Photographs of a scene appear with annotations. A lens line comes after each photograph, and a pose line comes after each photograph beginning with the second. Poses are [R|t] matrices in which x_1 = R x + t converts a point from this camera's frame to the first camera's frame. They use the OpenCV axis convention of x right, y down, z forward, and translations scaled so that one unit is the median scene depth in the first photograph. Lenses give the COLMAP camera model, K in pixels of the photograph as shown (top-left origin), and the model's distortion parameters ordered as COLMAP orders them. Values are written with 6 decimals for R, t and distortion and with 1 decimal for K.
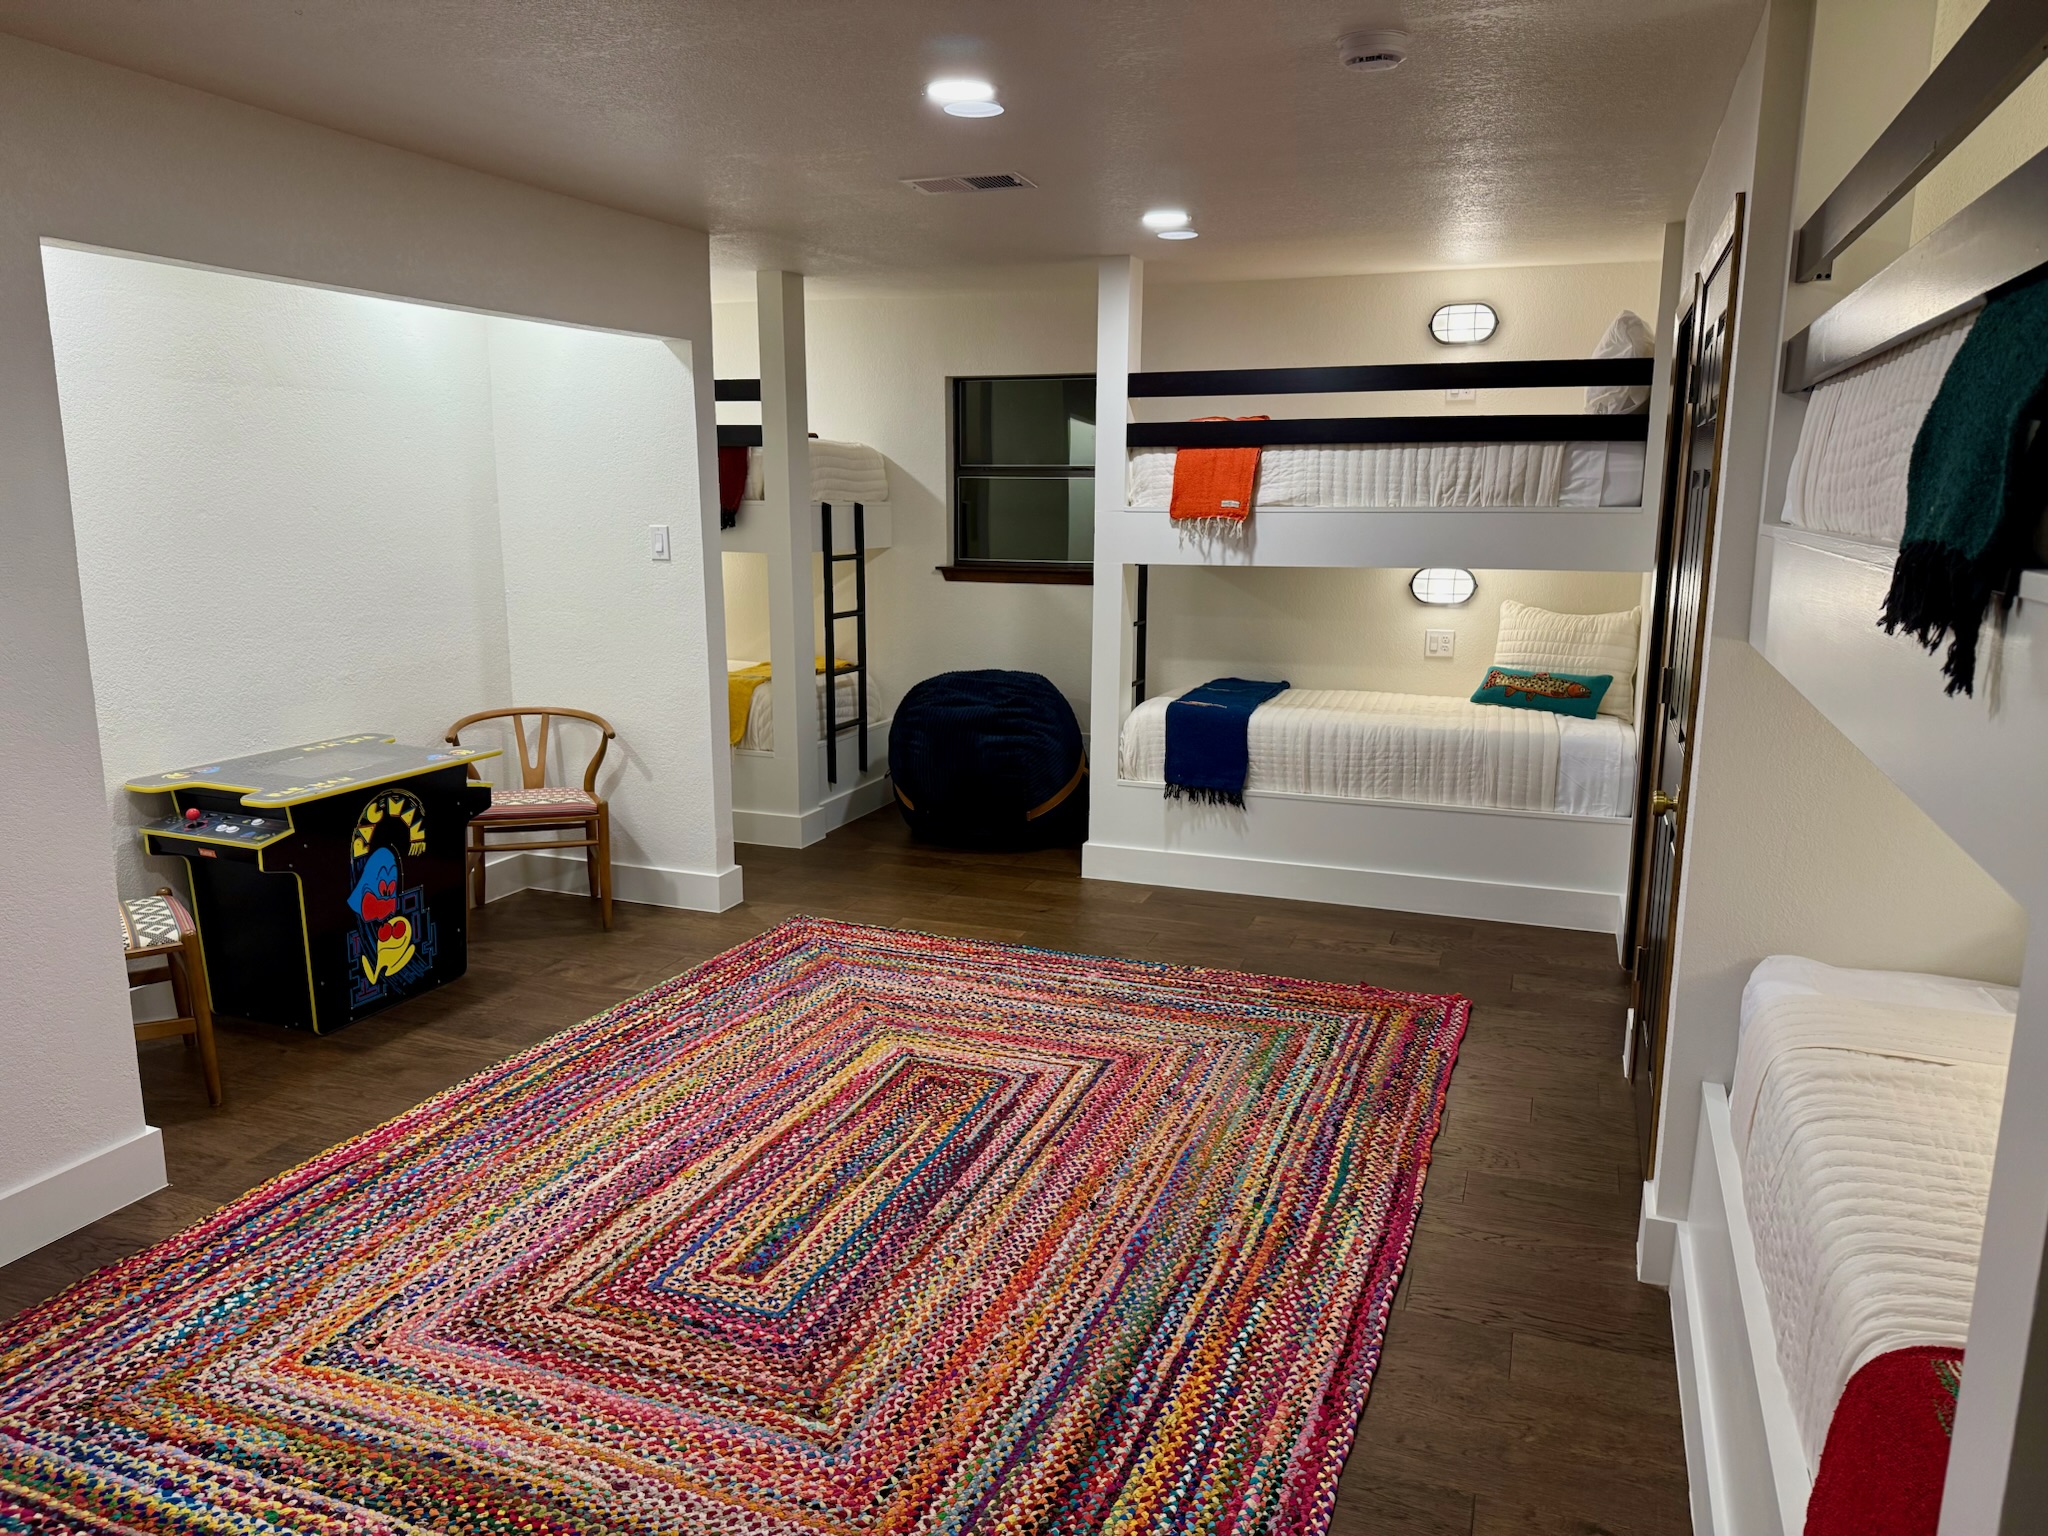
lens RADIAL K [[1428.1, 0, 1021.5], [0, 1428.1, 771.5], [0, 0, 1]] dist [0.157529, -0.254932]
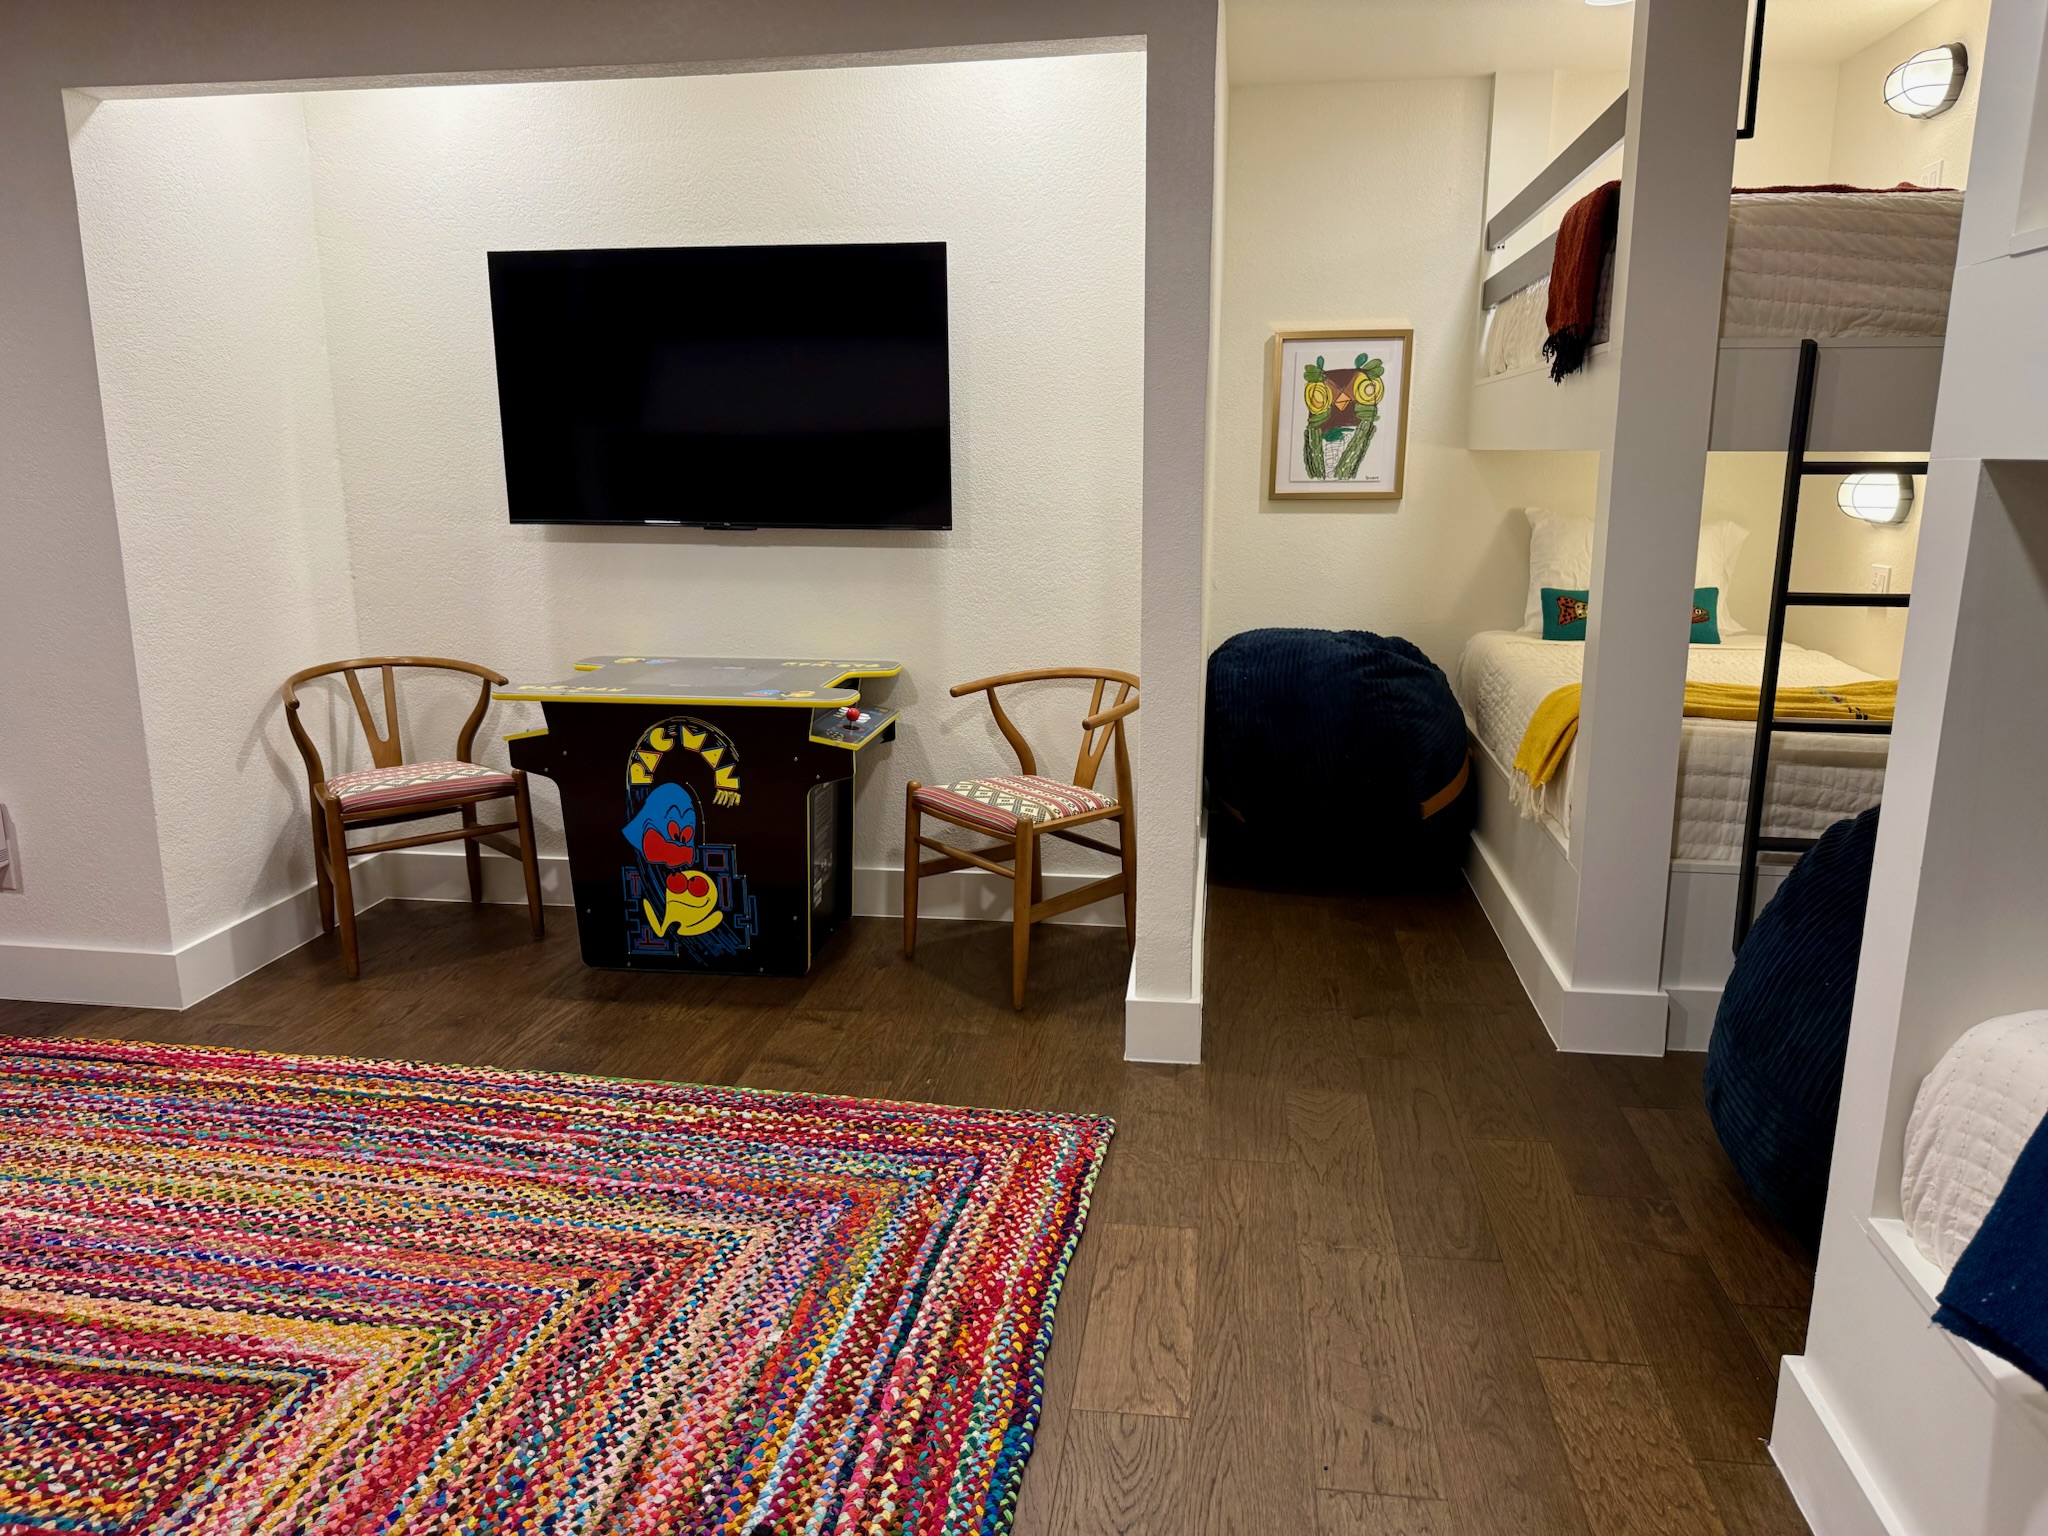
lens RADIAL K [[1430.0, 0, 1024.0], [0, 1430.0, 768.0], [0, 0, 1]] dist [0.001357, -0.024447]
pose [[0.224870, 0.215024, -0.950367, 0.370689], [-0.182771, 0.967343, 0.175619, -0.133066], [0.957094, 0.134208, 0.256827, 0.966326]]
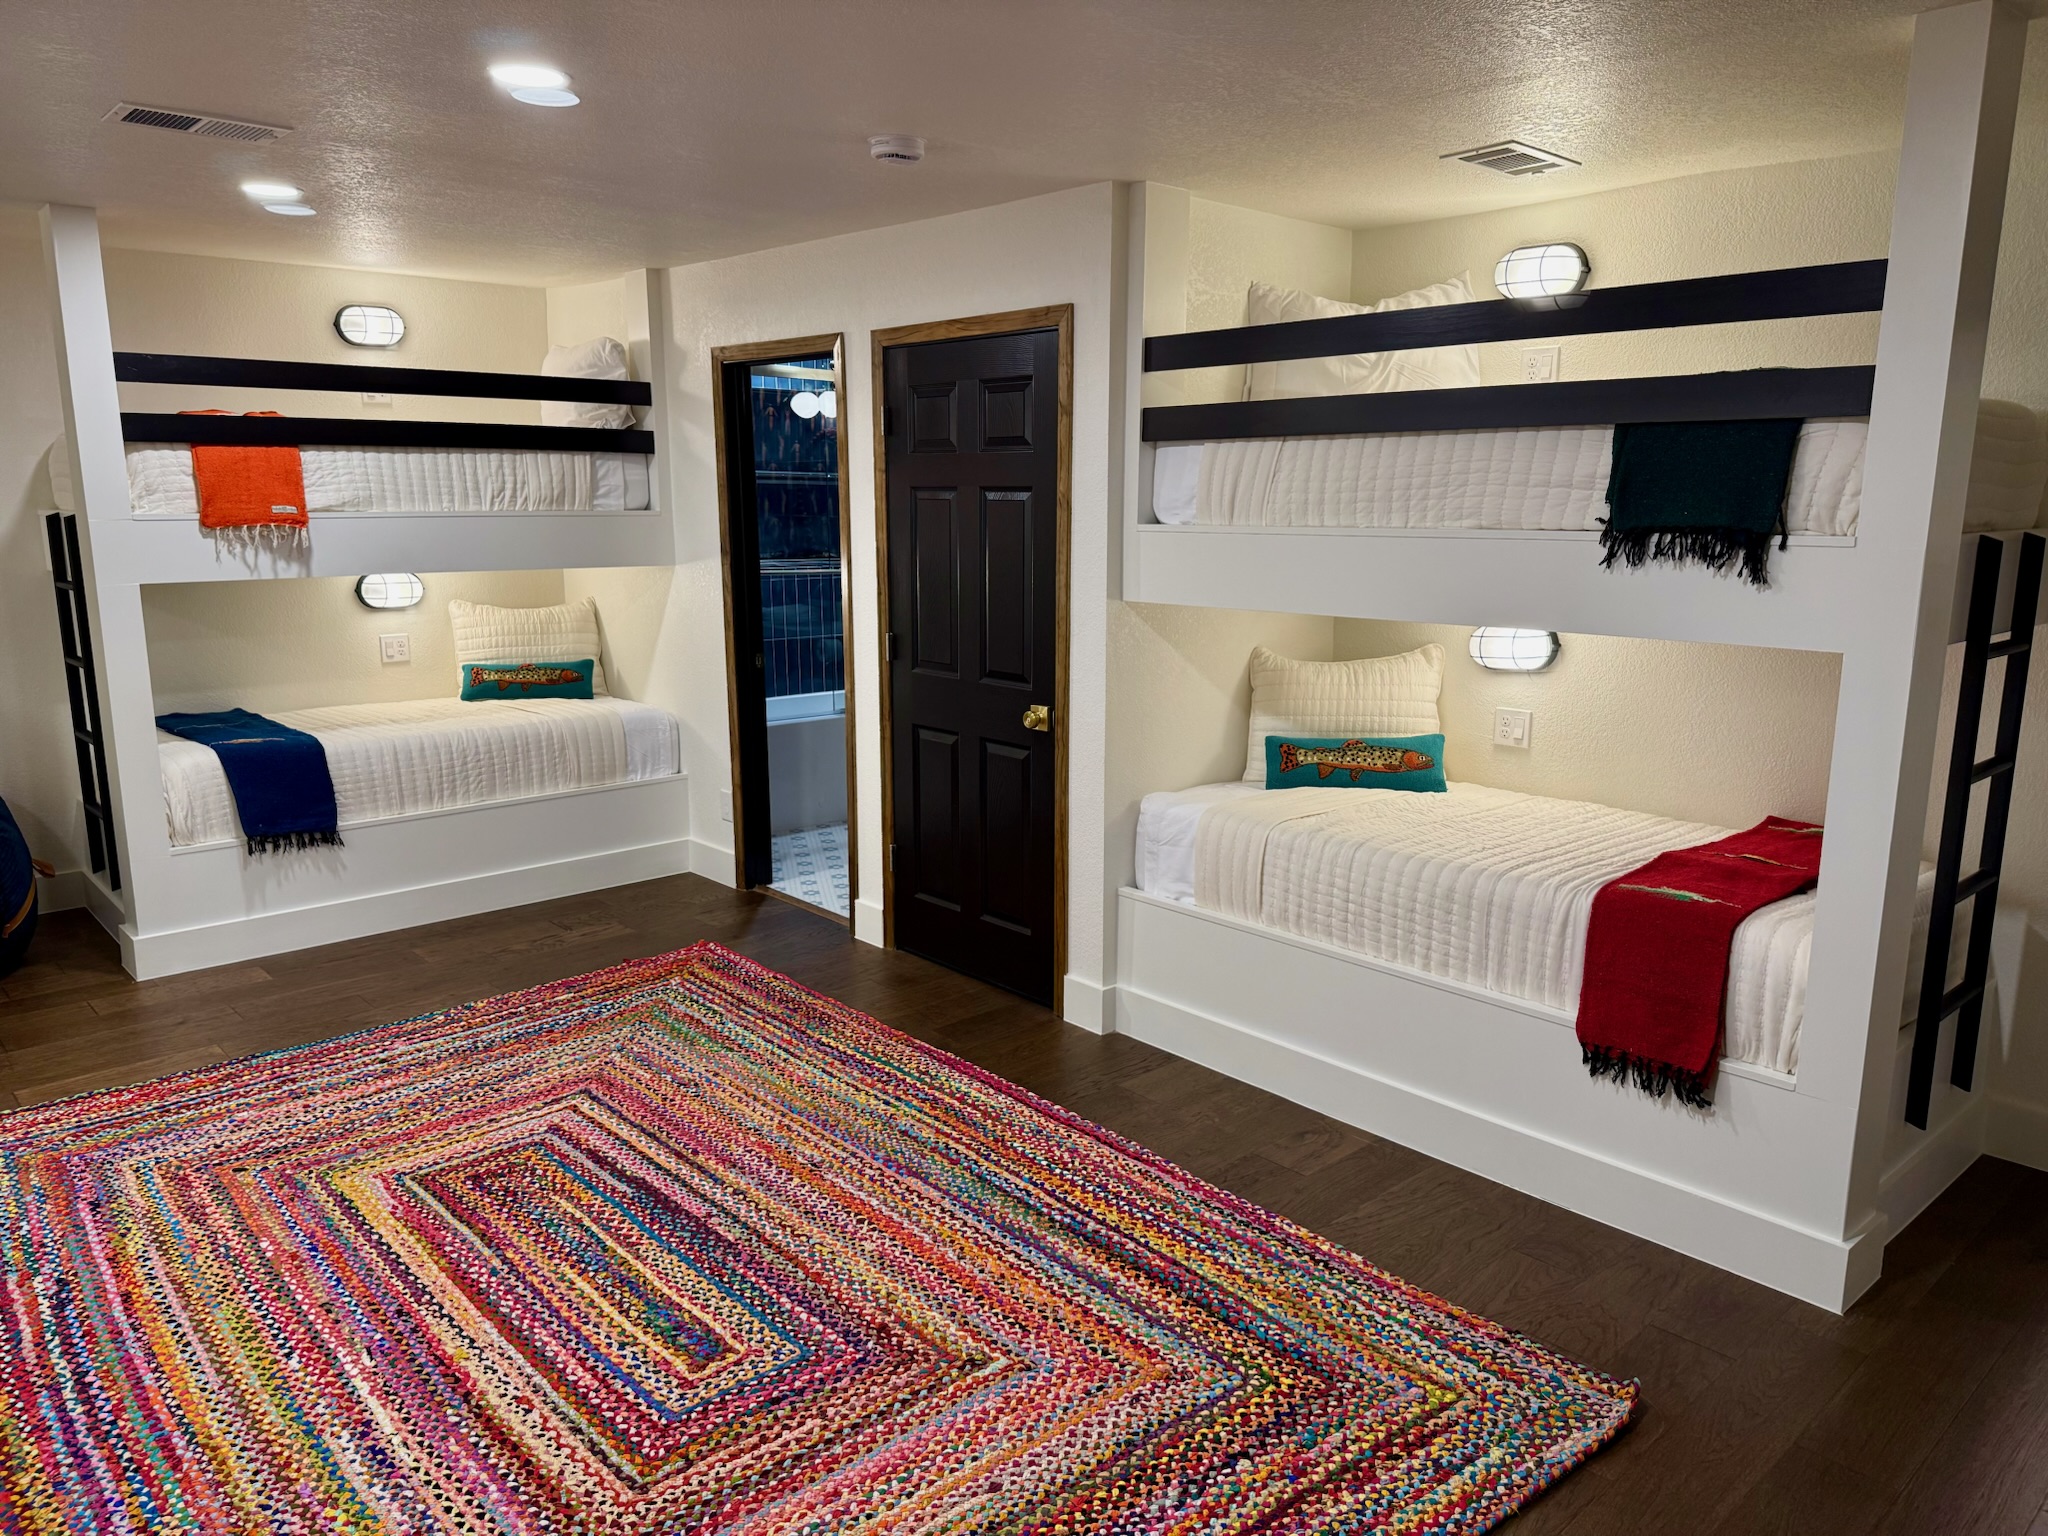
lens RADIAL K [[1428.1, 0, 1021.5], [0, 1428.1, 771.5], [0, 0, 1]] dist [0.157529, -0.254932]
pose [[0.457640, -0.178130, 0.871112, -0.547392], [0.174183, 0.978704, 0.108624, -0.055867], [-0.871909, 0.102022, 0.478921, 0.226659]]
